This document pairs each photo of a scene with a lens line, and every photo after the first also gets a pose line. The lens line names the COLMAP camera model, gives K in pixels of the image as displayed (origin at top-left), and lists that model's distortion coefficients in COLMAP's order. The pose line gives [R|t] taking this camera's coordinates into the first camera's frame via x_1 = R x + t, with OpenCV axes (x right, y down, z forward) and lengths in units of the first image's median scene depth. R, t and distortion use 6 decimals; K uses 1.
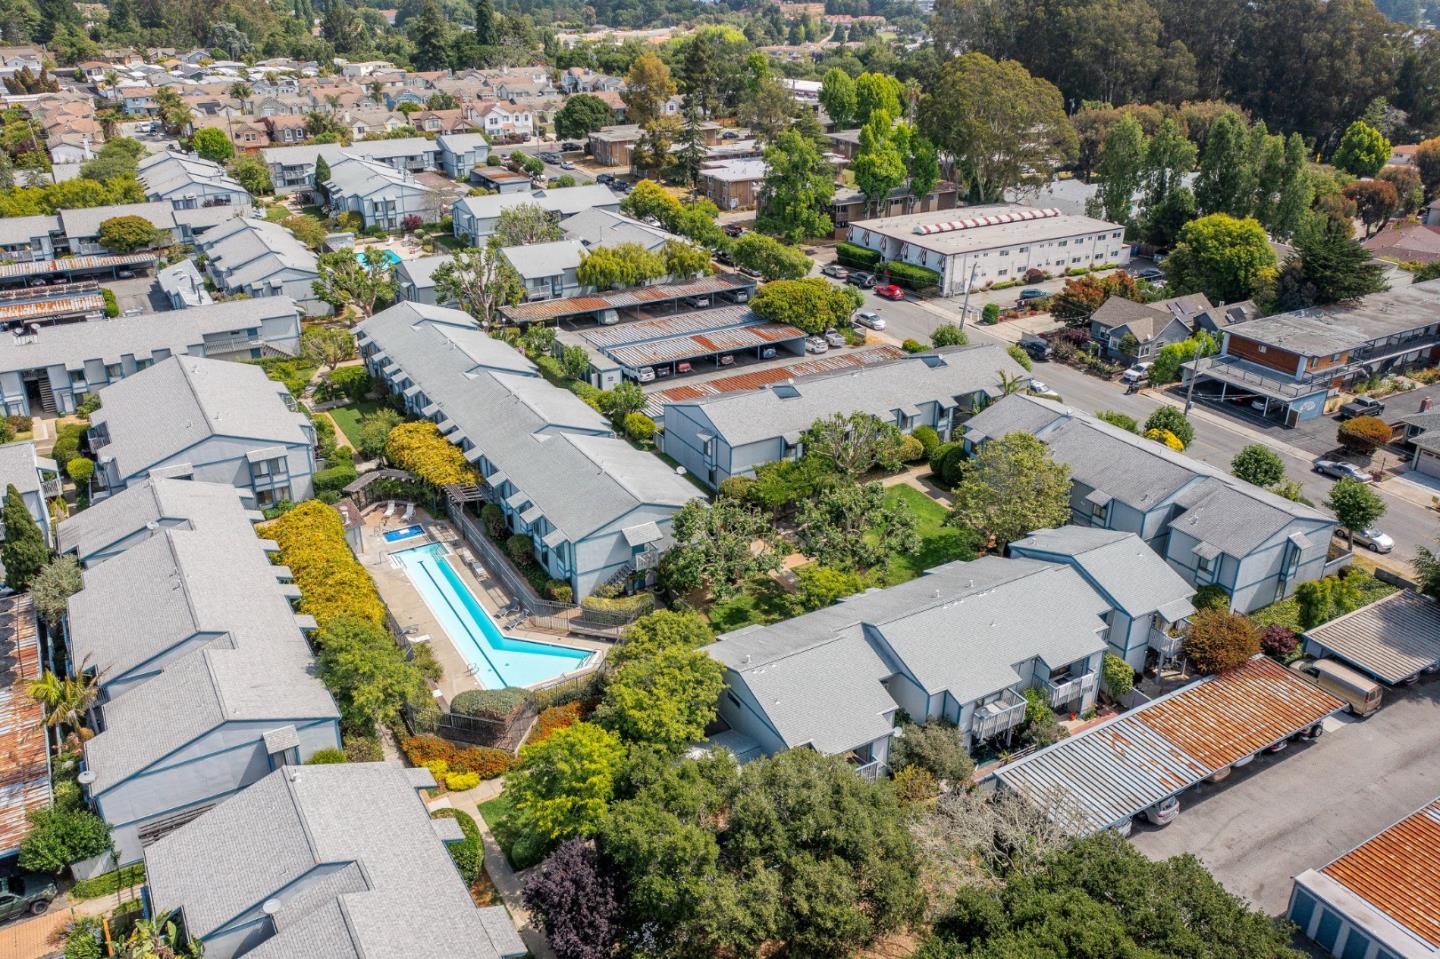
lens RADIAL K [[1134.5, 0, 720.0], [0, 1134.5, 479.5], [0, 0, 1]] dist [-0.013456, 0.007699]
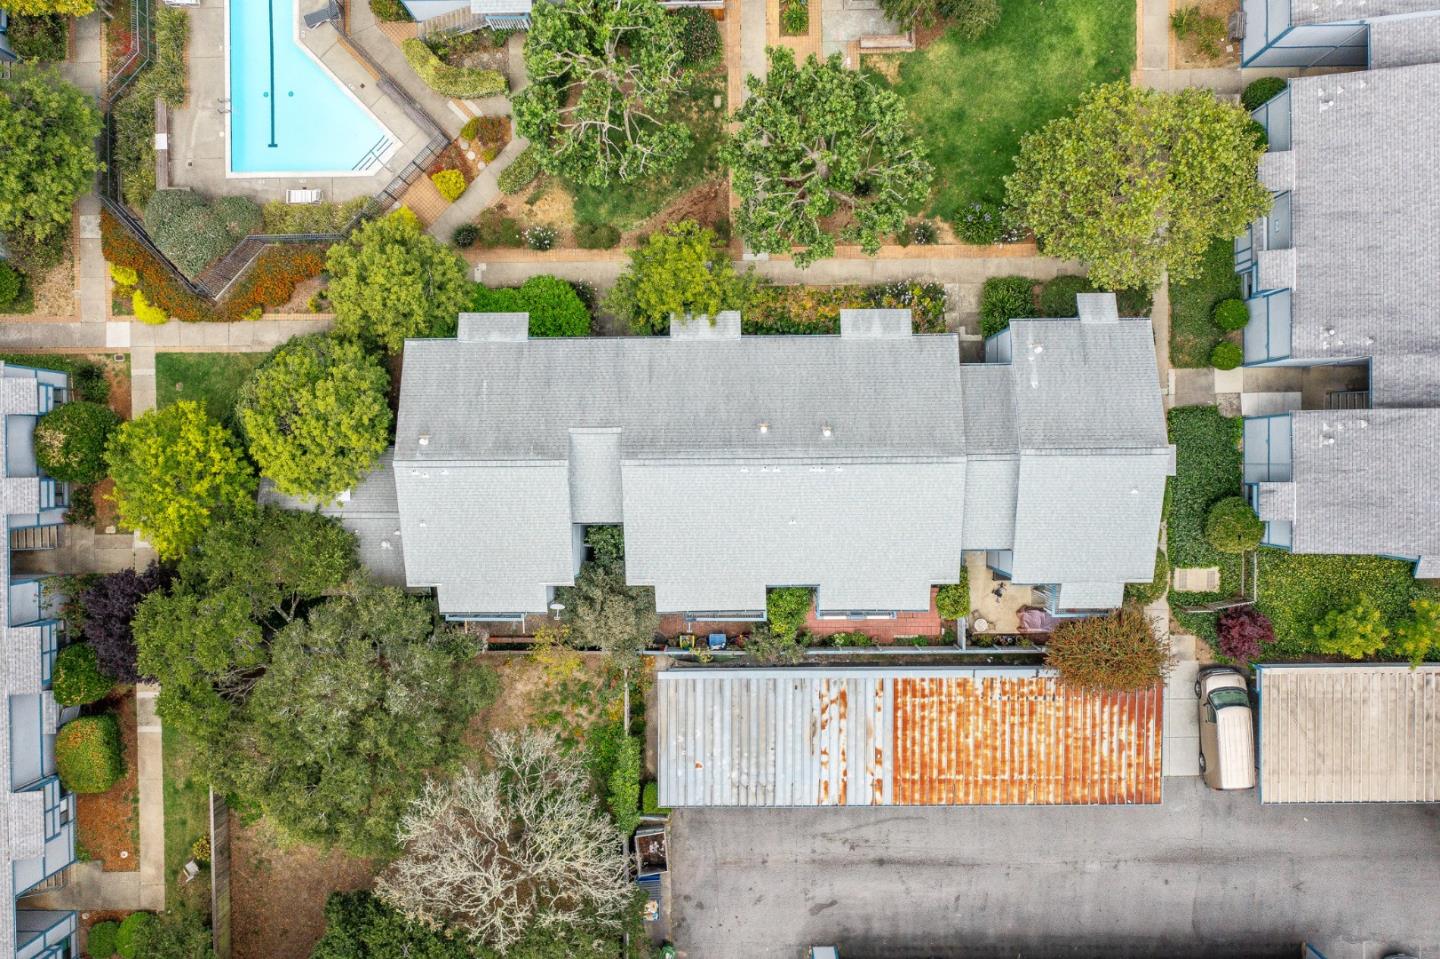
lens RADIAL K [[1134.5, 0, 720.0], [0, 1134.5, 479.5], [0, 0, 1]] dist [-0.013456, 0.007699]
pose [[0.864333, 0.502643, -0.016721, 0.096155], [-0.193983, 0.363875, 0.911024, -0.240752], [0.464004, -0.784185, 0.412013, 0.340813]]
